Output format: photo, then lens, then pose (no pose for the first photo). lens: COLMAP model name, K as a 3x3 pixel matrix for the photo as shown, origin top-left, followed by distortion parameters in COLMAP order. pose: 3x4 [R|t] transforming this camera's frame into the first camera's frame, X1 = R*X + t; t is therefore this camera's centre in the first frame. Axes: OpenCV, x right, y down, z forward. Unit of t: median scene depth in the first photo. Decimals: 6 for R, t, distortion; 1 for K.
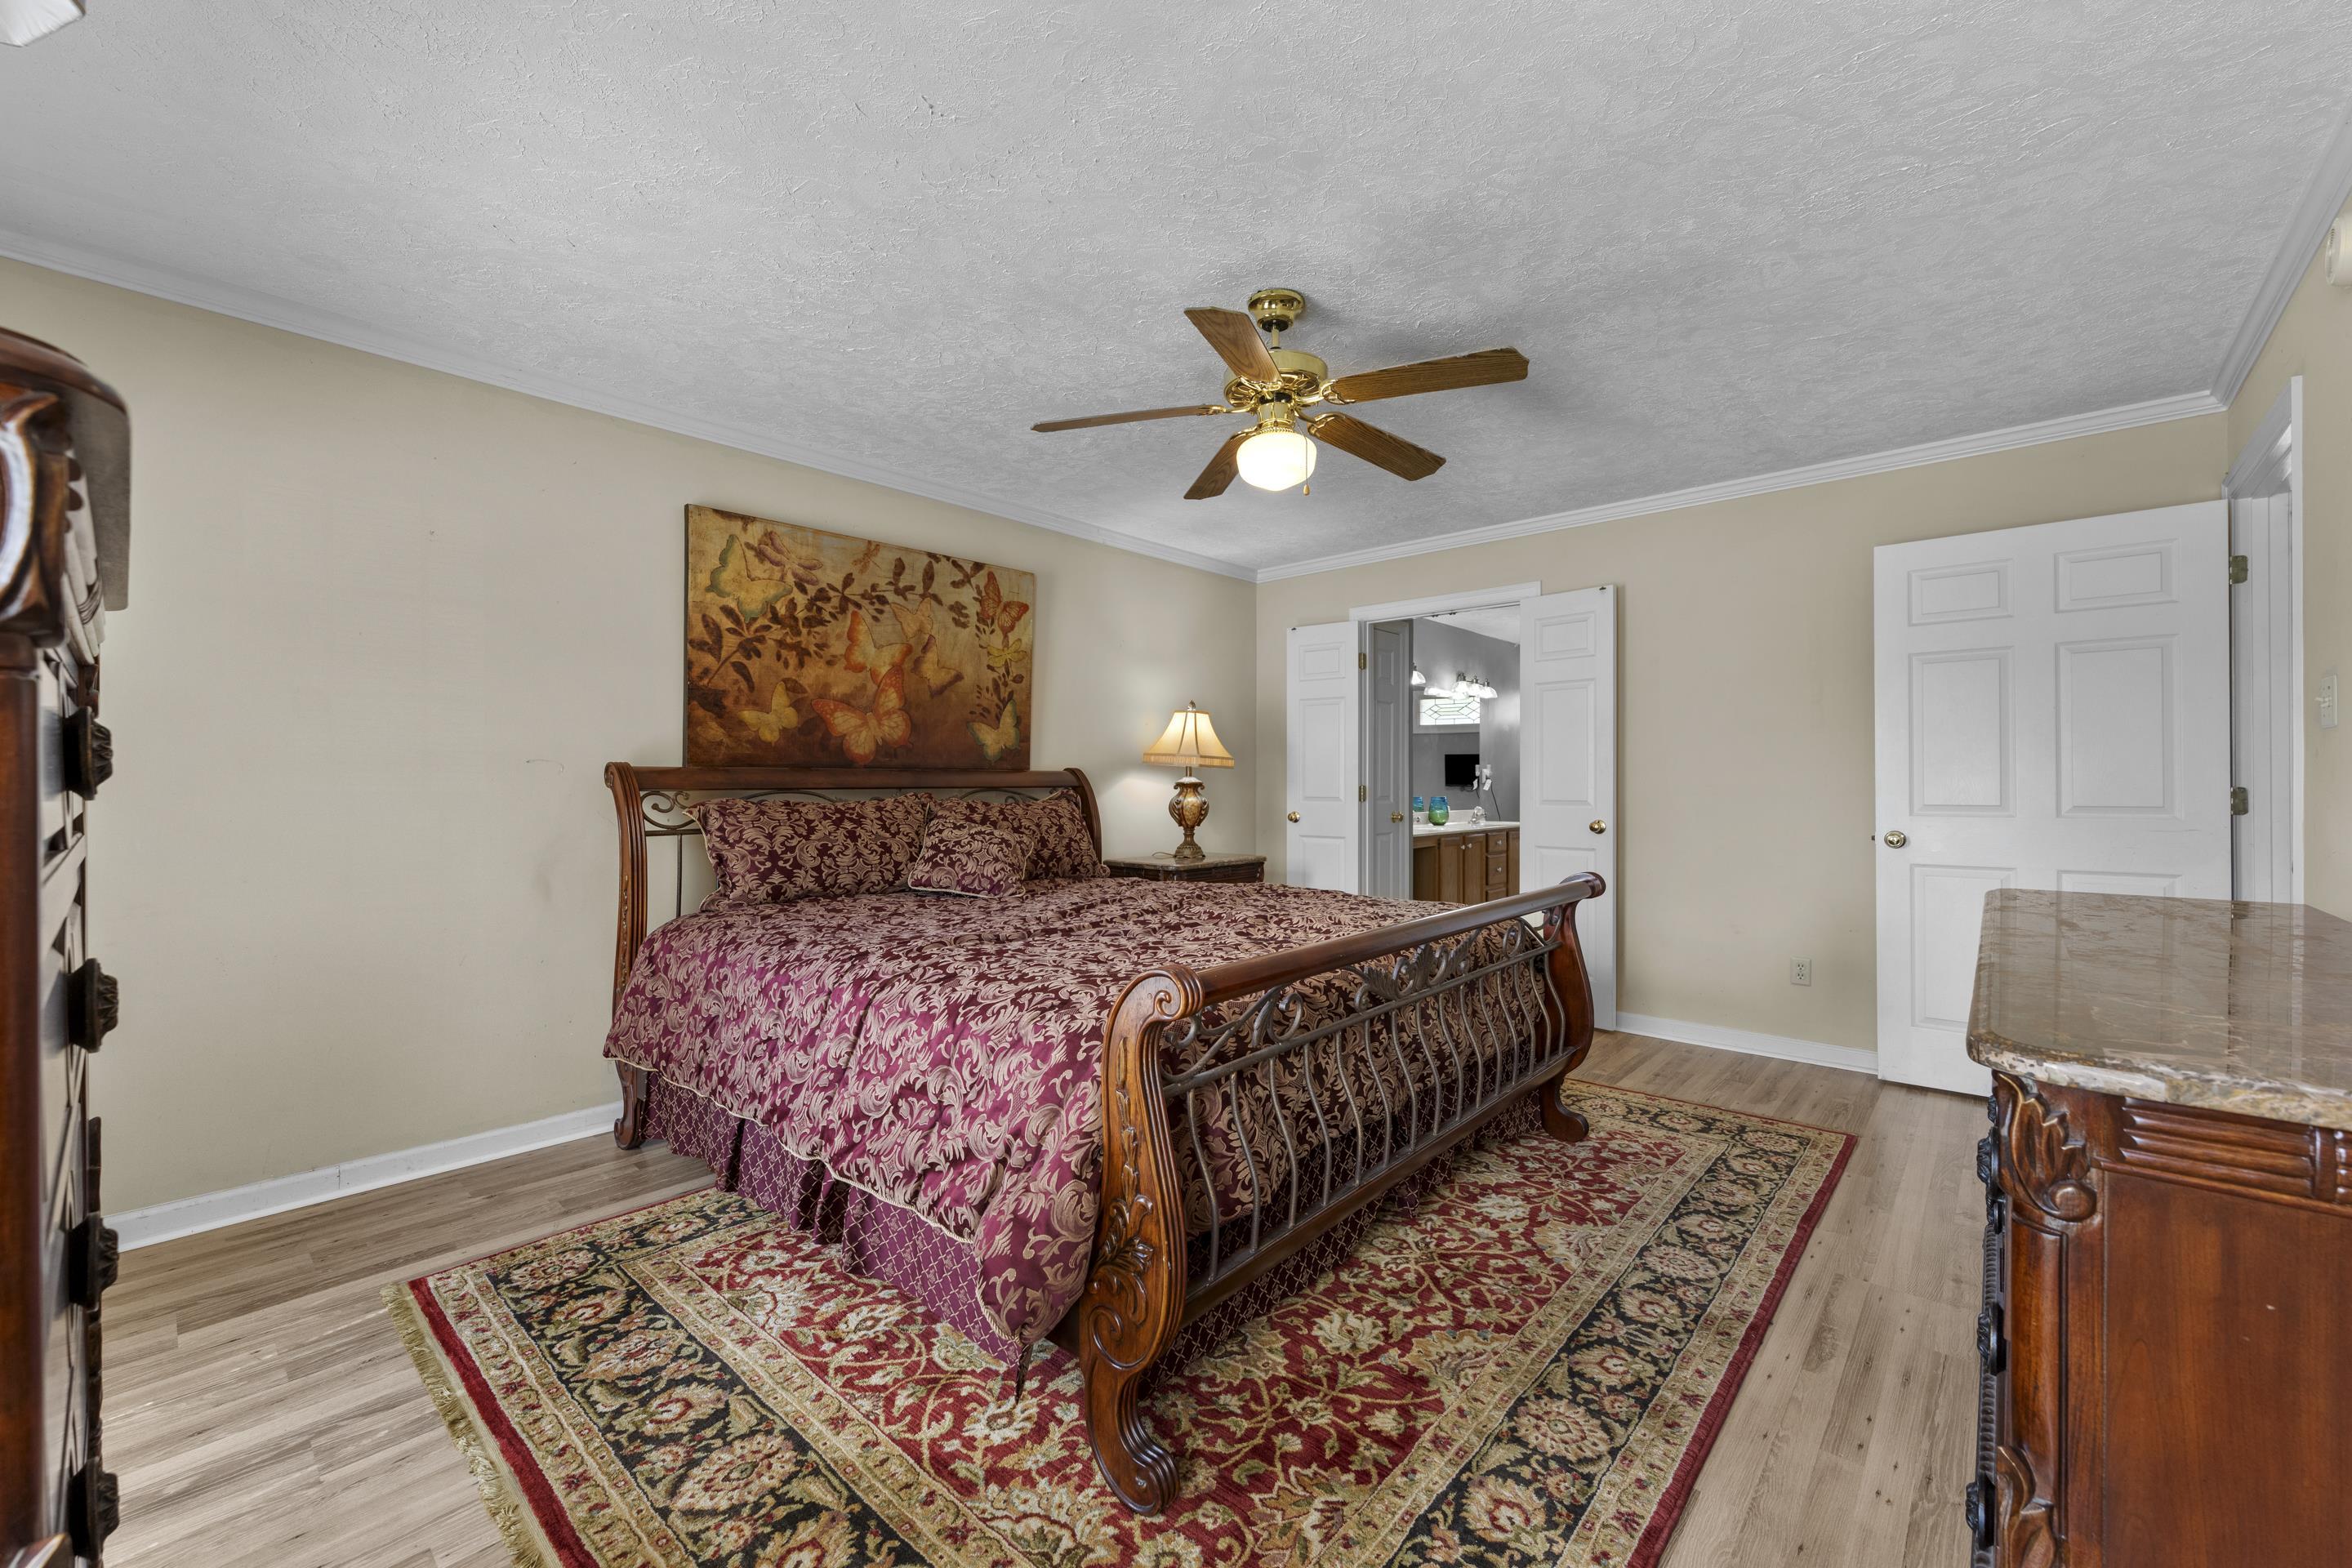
lens RADIAL K [[949.6, 0, 1167.0], [0, 949.6, 775.2], [0, 0, 1]] dist [0.001077, 0.000063]
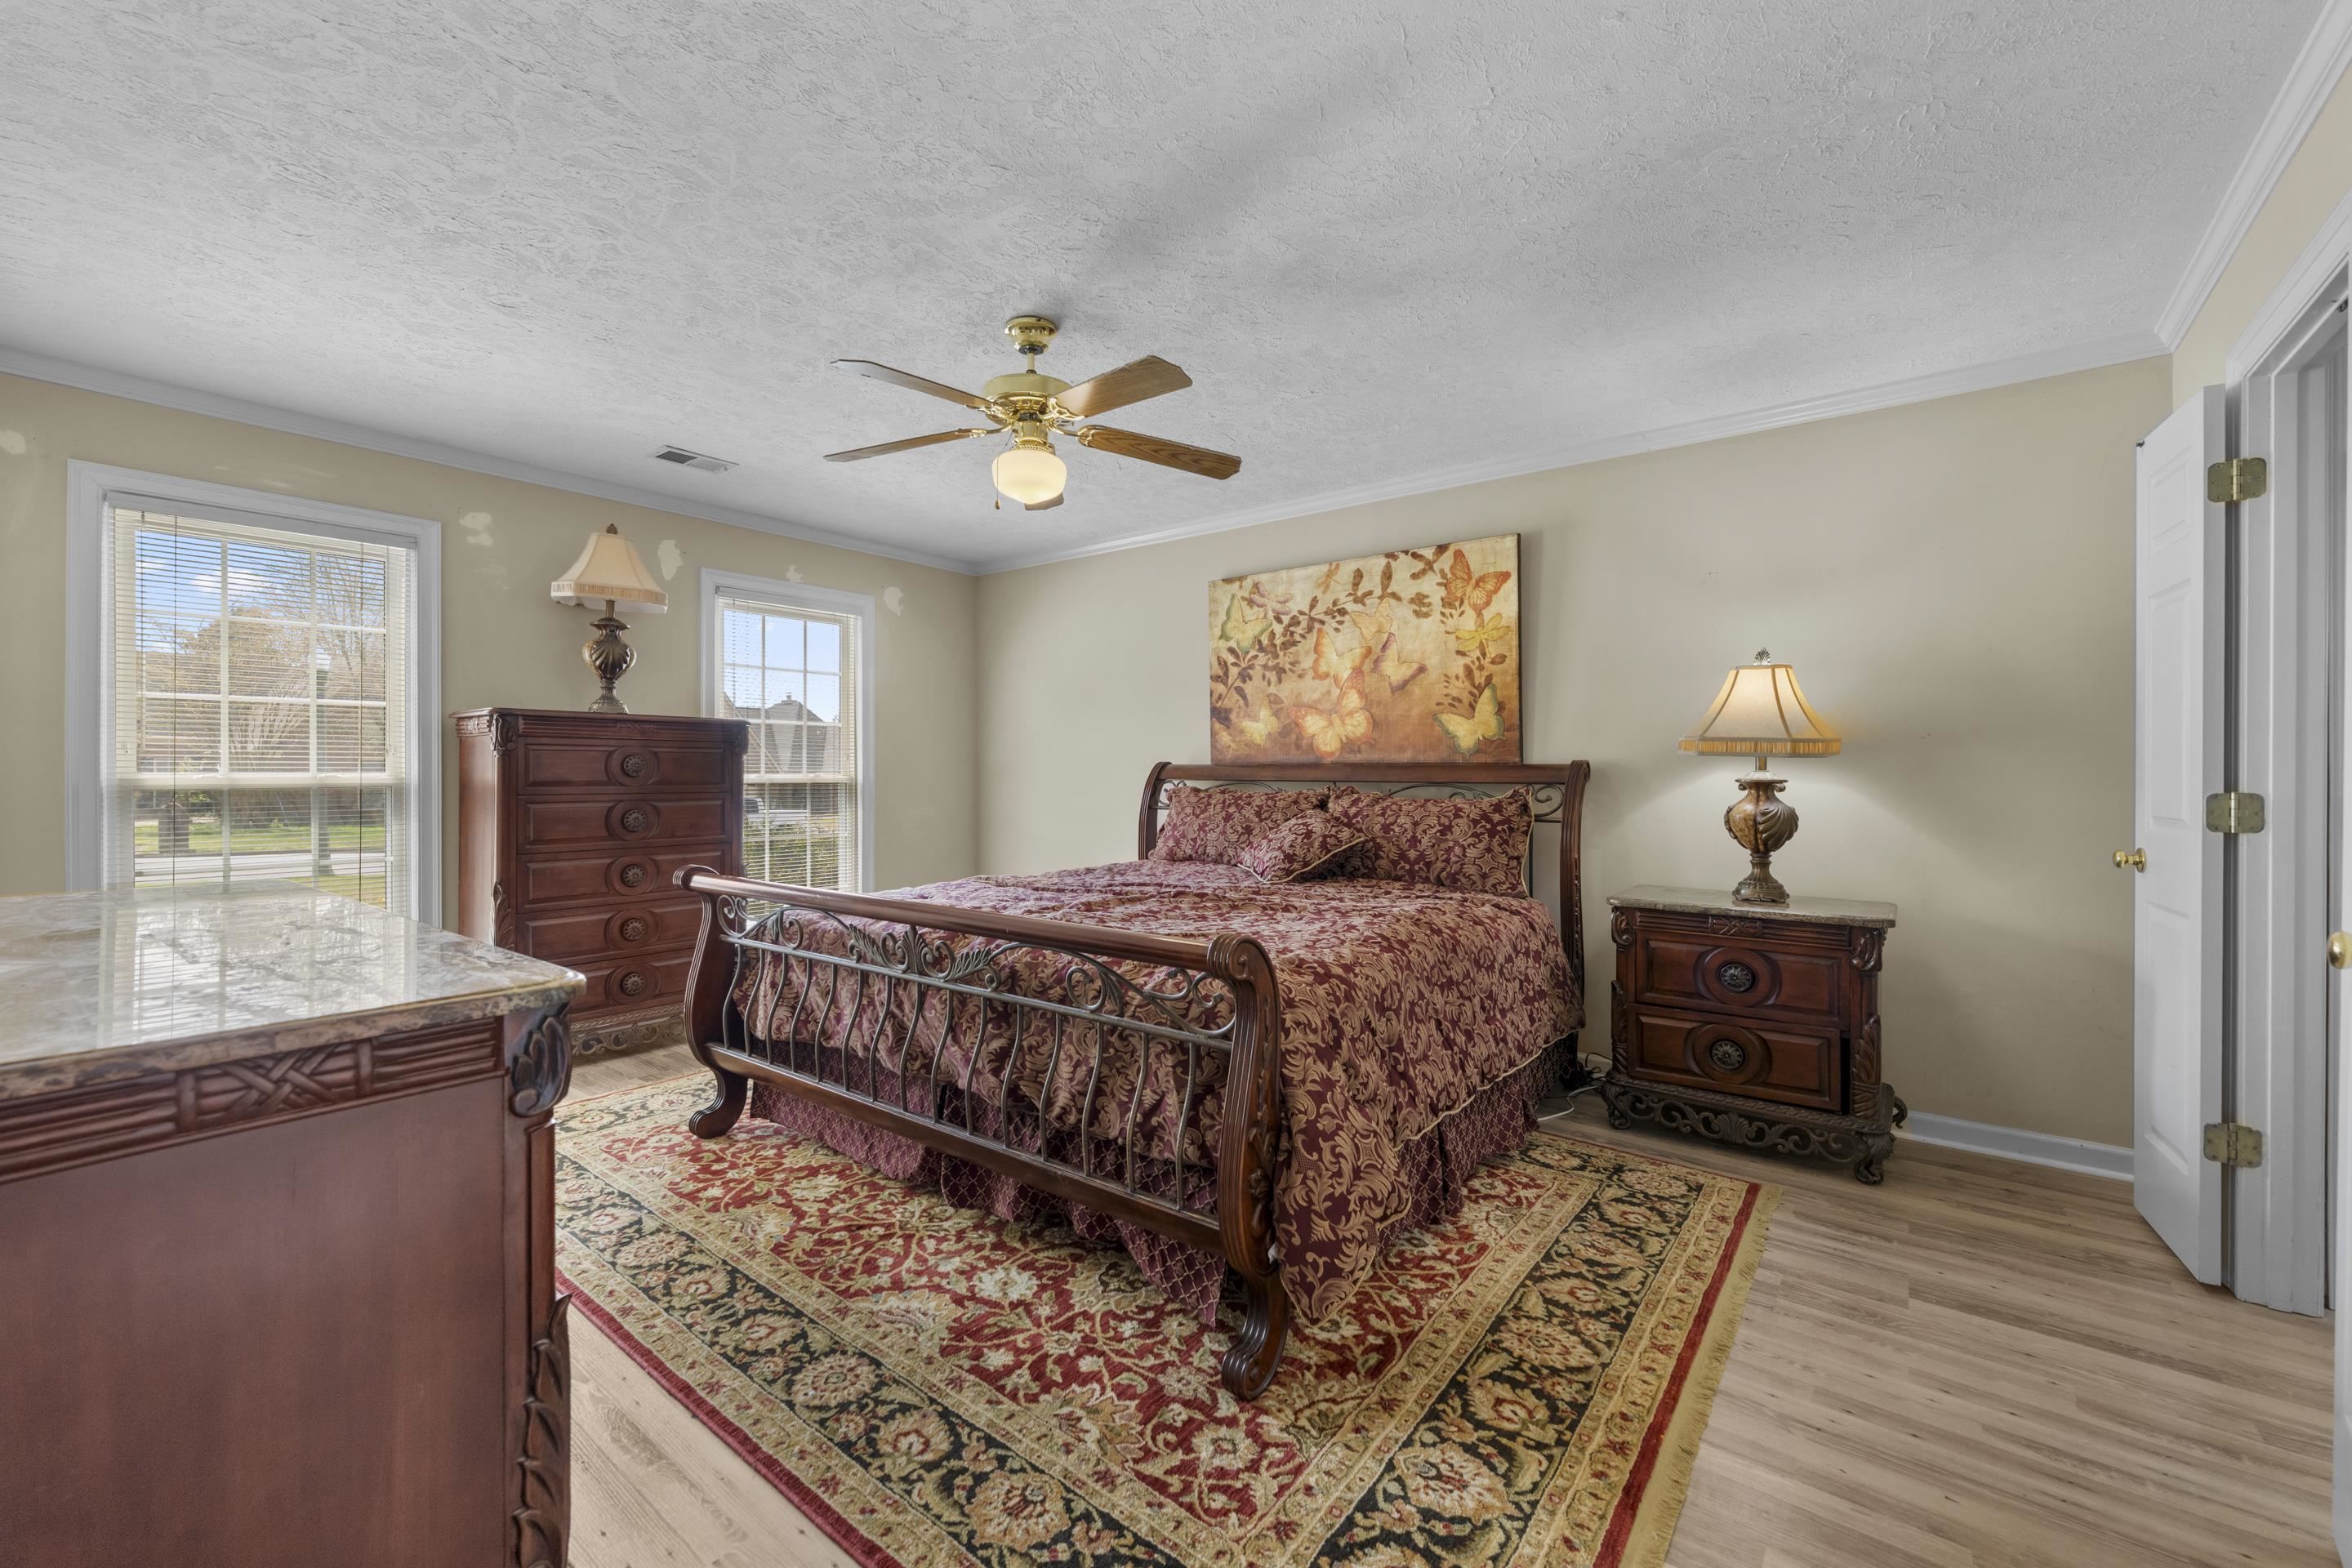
lens RADIAL K [[949.6, 0, 1168.2], [0, 949.6, 779.7], [0, 0, 1]] dist [0.001077, 0.000063]
pose [[0.059277, 0.011533, -0.998175, 0.846823], [0.004588, 0.999920, 0.011825, -0.002326], [0.998231, -0.005281, 0.059219, 0.773888]]
